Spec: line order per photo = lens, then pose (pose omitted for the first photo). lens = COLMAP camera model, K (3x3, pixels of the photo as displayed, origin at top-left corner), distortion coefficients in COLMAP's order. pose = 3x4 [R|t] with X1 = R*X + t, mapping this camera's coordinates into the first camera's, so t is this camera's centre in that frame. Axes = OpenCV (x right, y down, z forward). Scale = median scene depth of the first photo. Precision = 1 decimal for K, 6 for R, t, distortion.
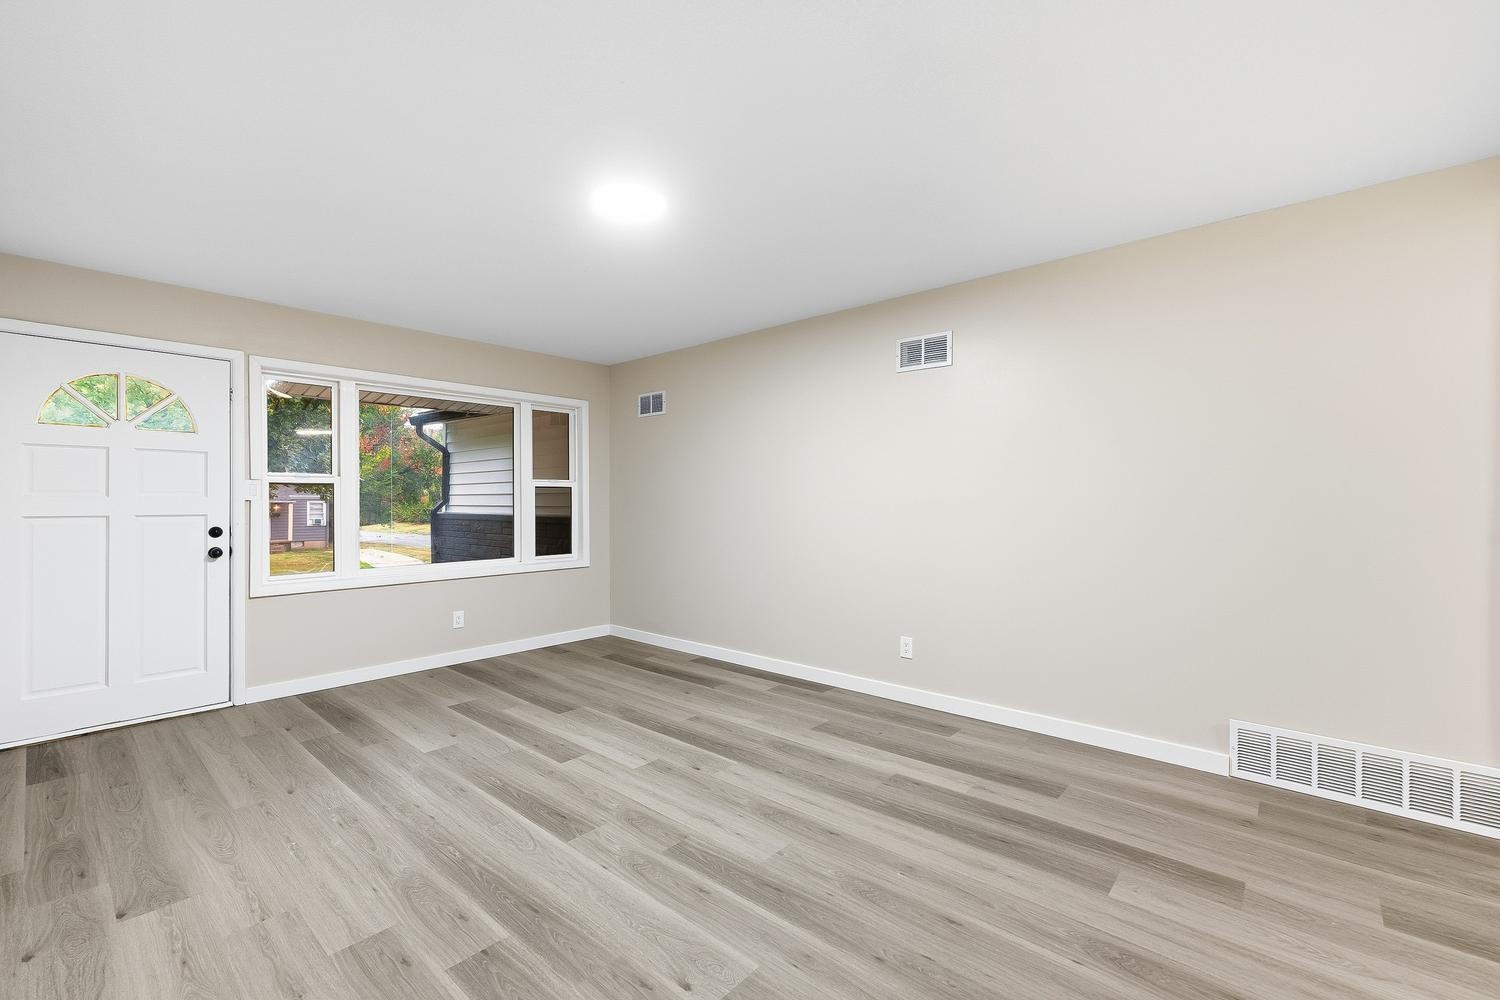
lens RADIAL K [[635.9, 0, 728.1], [0, 635.9, 470.8], [0, 0, 1]] dist [-0.004711, -0.000288]
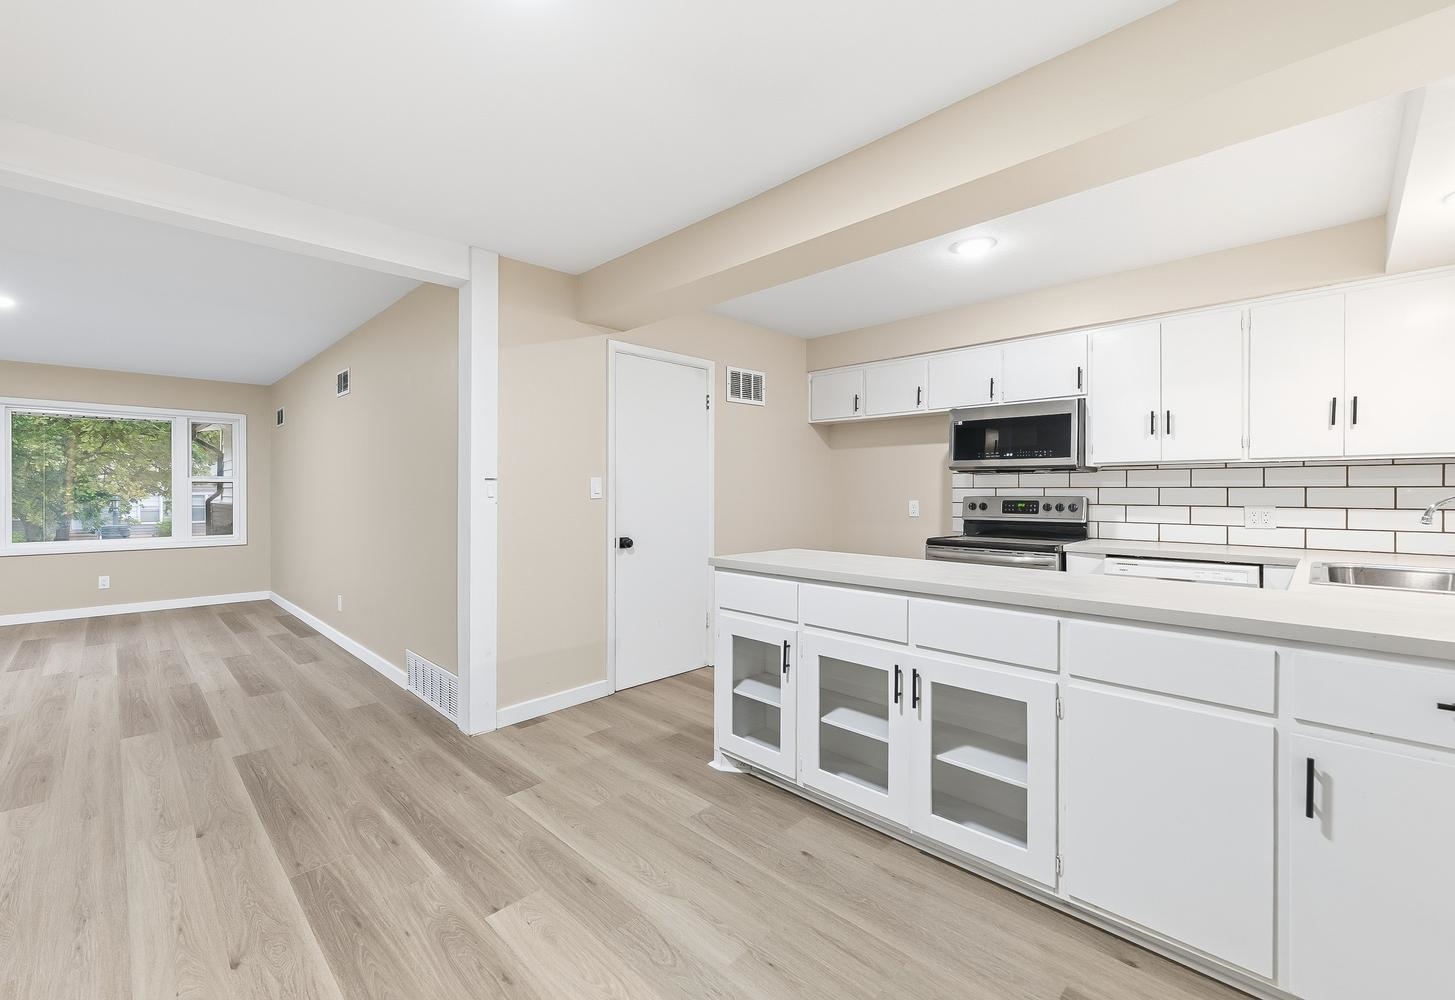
lens RADIAL K [[601.6, 0, 681.7], [0, 601.6, 495.6], [0, 0, 1]] dist [-0.001362, -0.000086]
pose [[0.998327, 0.003049, -0.057737, 0.757736], [0.000118, 0.998499, 0.054773, -0.015584], [0.057818, -0.054689, 0.996828, -0.152358]]
